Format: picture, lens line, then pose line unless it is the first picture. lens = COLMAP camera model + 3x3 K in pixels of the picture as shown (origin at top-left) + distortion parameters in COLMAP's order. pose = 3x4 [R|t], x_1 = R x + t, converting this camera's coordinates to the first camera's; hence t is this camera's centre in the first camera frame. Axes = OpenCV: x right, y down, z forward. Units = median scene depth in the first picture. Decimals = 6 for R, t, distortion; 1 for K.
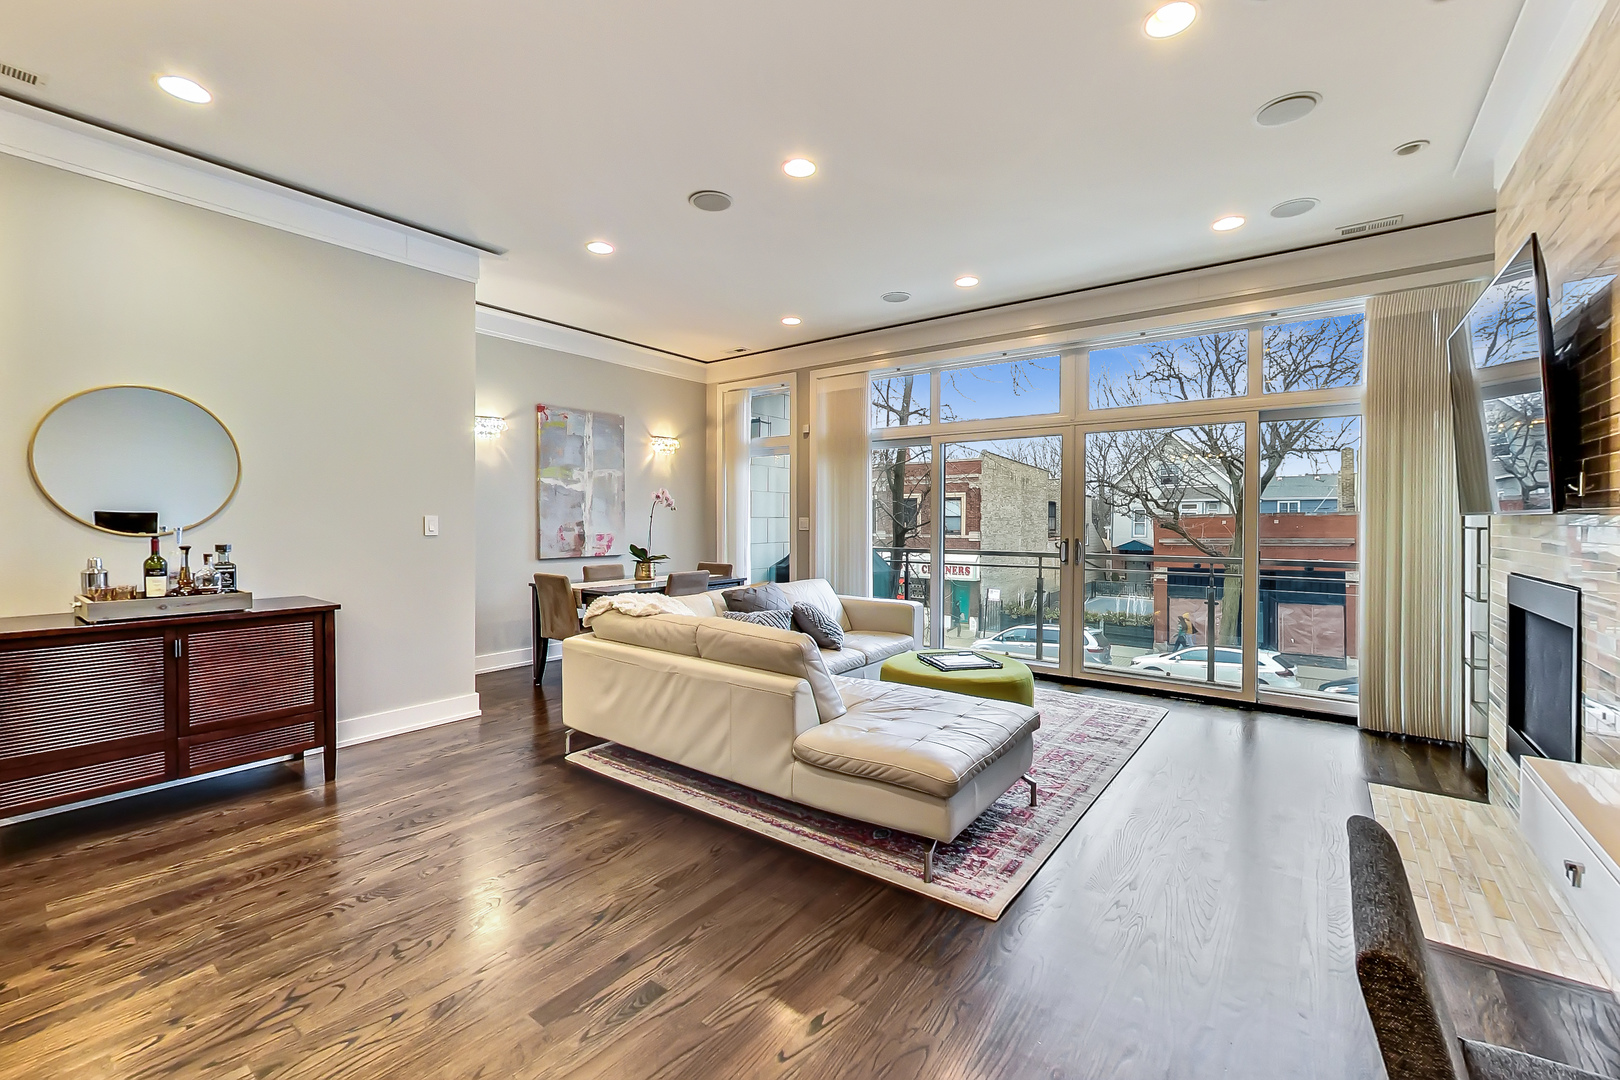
lens RADIAL K [[676.1, 0, 811.5], [0, 676.1, 525.2], [0, 0, 1]] dist [-0.002476, -0.000323]
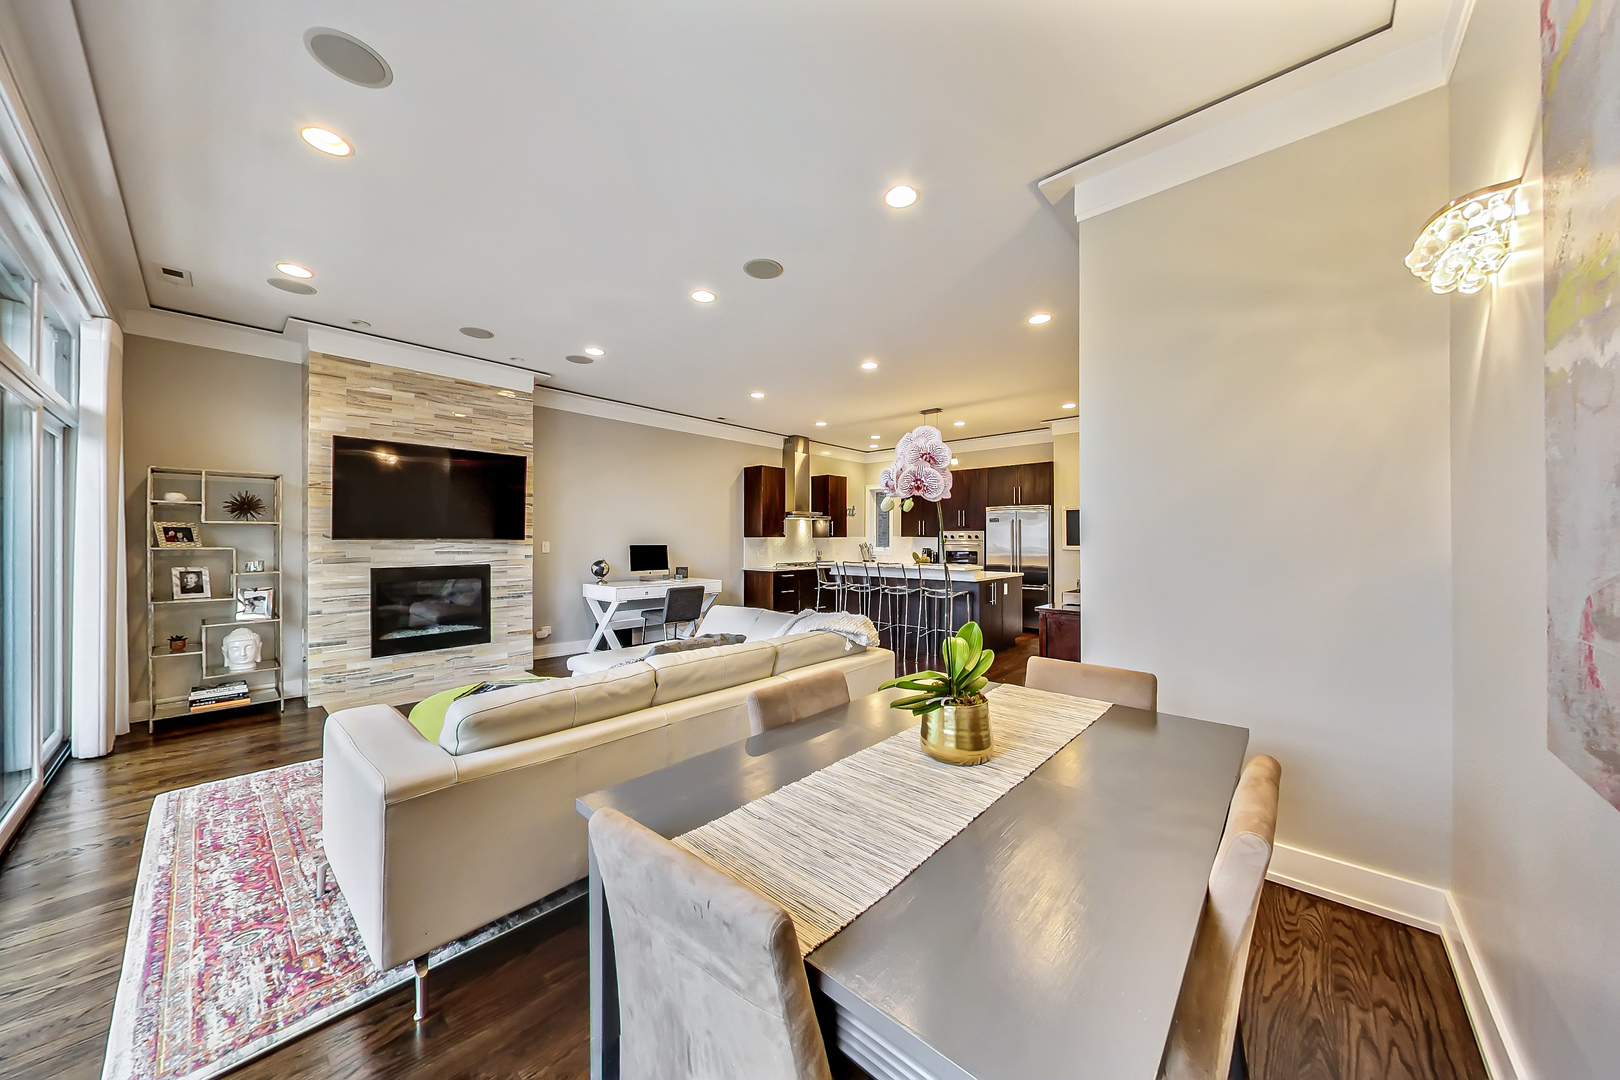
lens RADIAL K [[542.0, 0, 810.6], [0, 542.0, 539.1], [0, 0, 1]] dist [-0.006917, 0.001185]
pose [[-0.995836, -0.003811, 0.091084, -0.295271], [-0.003232, 0.999974, 0.006499, -0.020918], [-0.091106, 0.006177, -0.995822, 1.792927]]
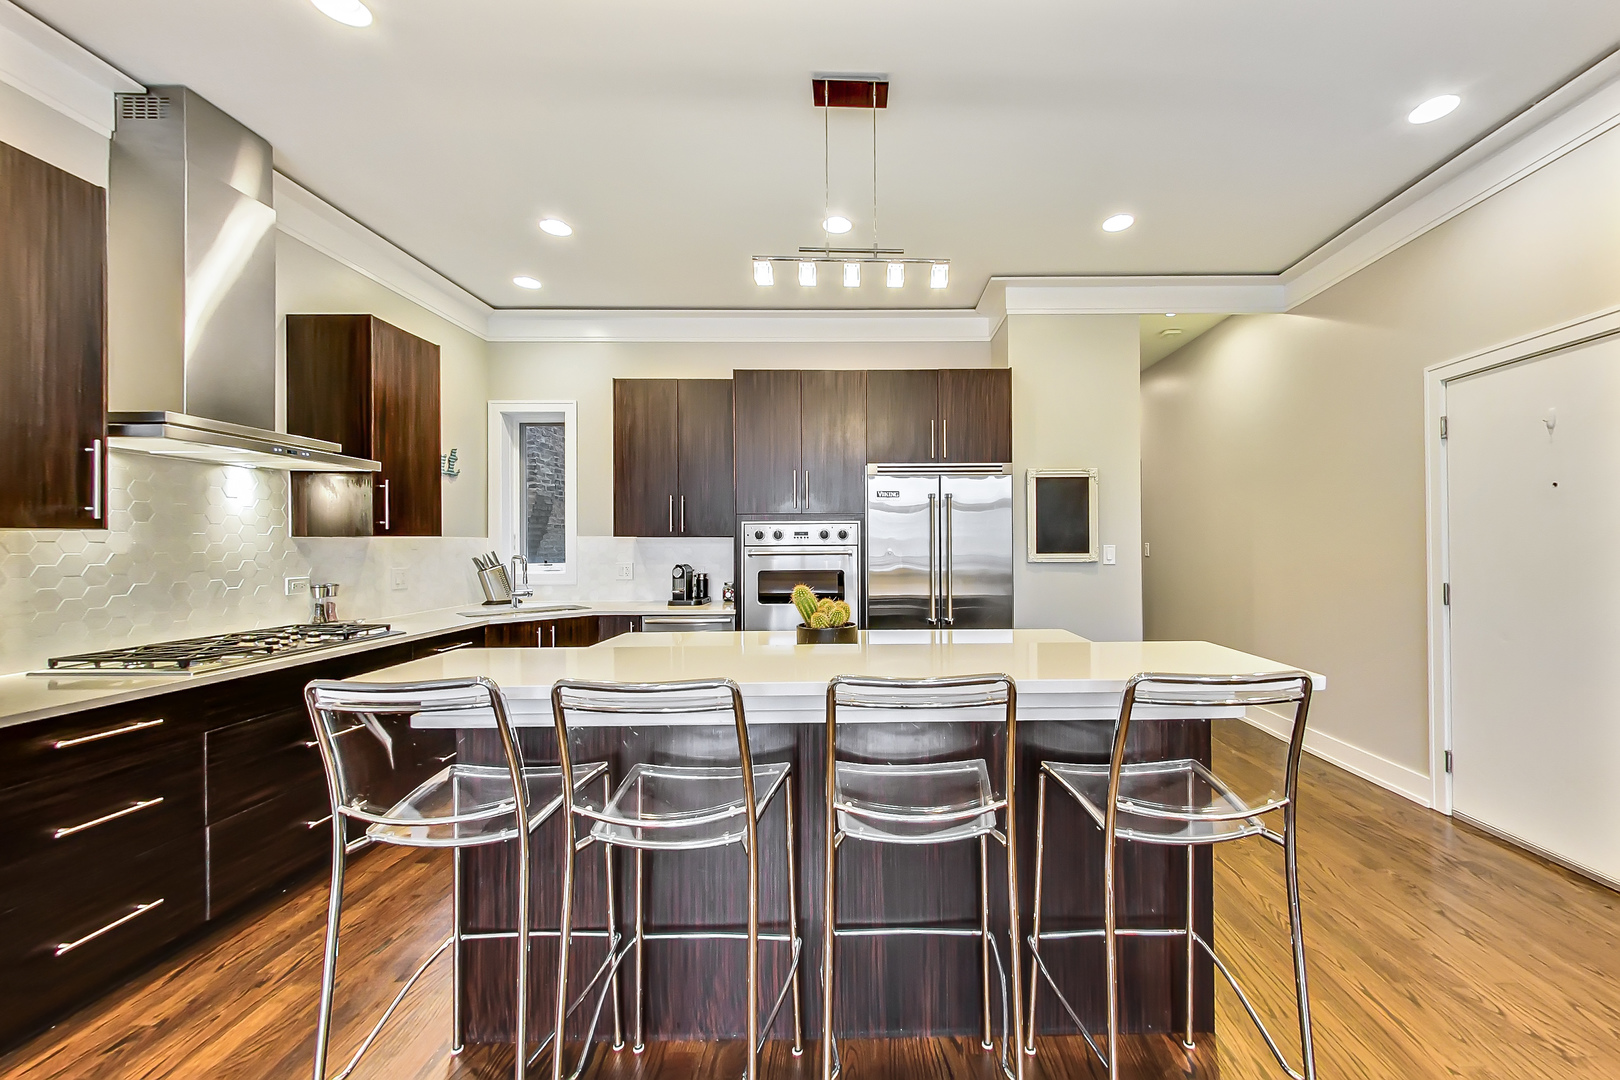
lens RADIAL K [[621.2, 0, 873.1], [0, 621.2, 541.6], [0, 0, 1]] dist [0.001297, -0.000550]
pose [[-0.793158, -0.002828, -0.609009, -0.184959], [-0.001699, 0.999996, -0.002431, -0.005465], [0.609013, -0.000894, -0.793159, 0.451353]]
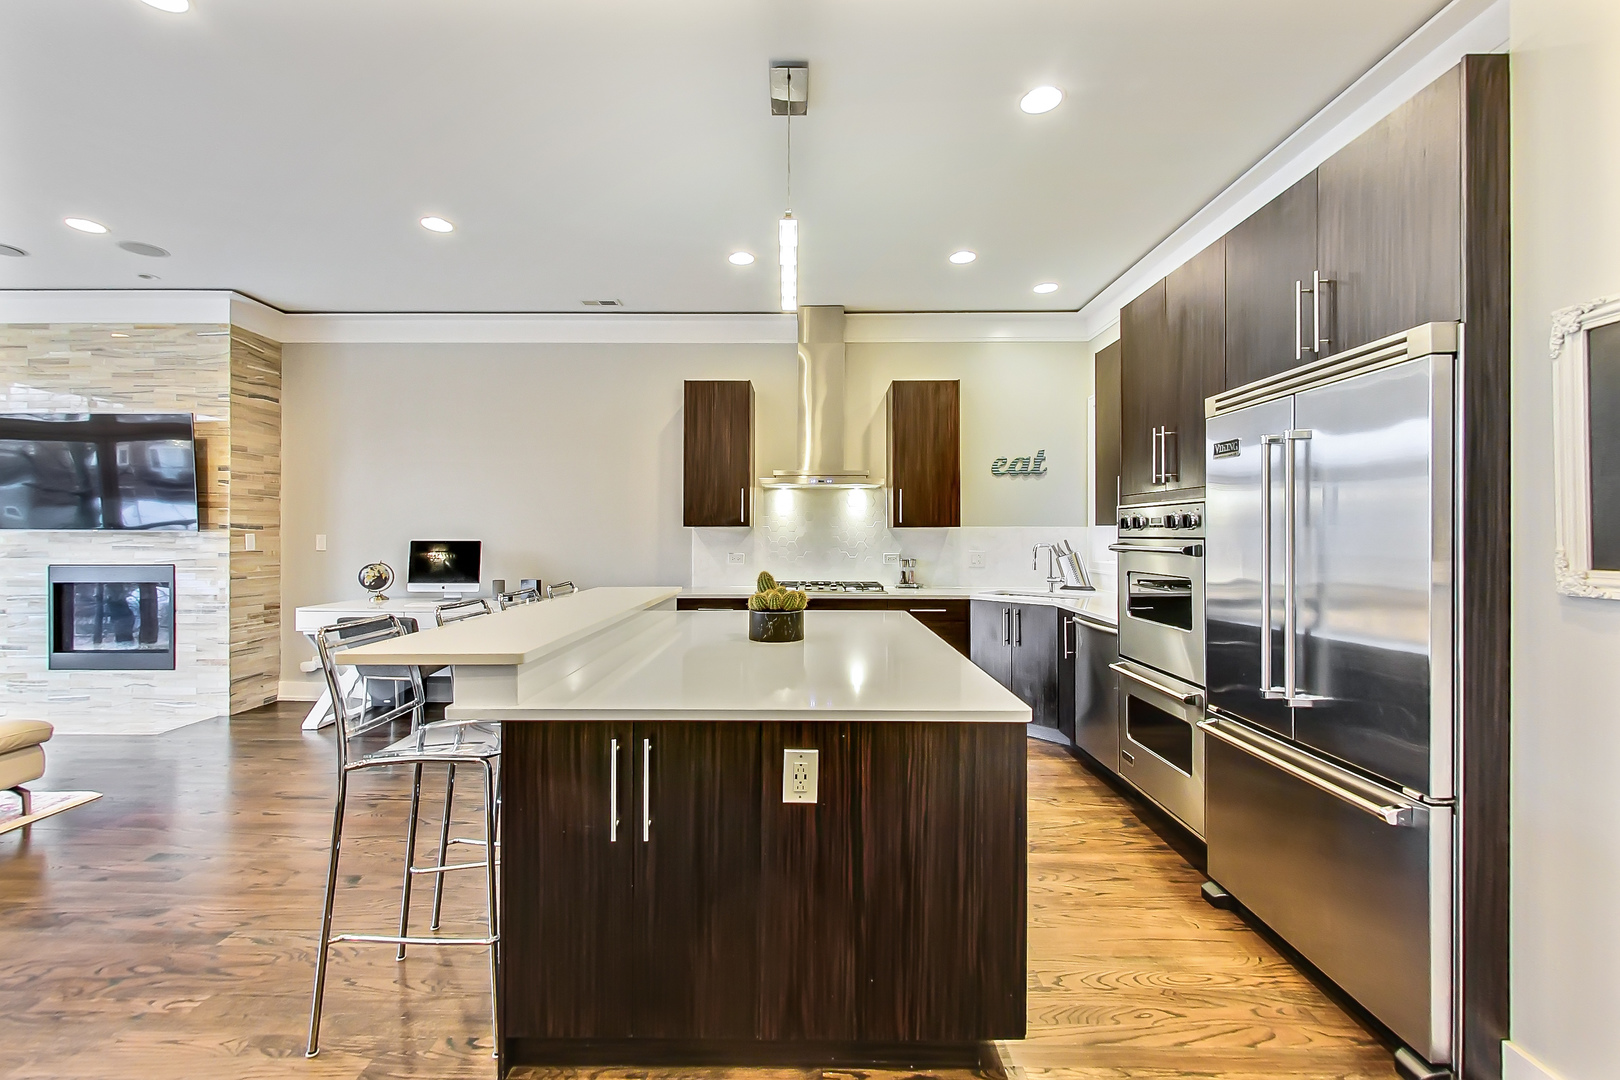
lens RADIAL K [[676.1, 0, 802.5], [0, 676.1, 537.0], [0, 0, 1]] dist [-0.002476, -0.000323]
pose [[-0.590814, -0.008449, 0.806763, -1.060730], [0.001813, 0.999929, 0.011799, -0.010590], [-0.806806, 0.008434, -0.590757, 0.342401]]
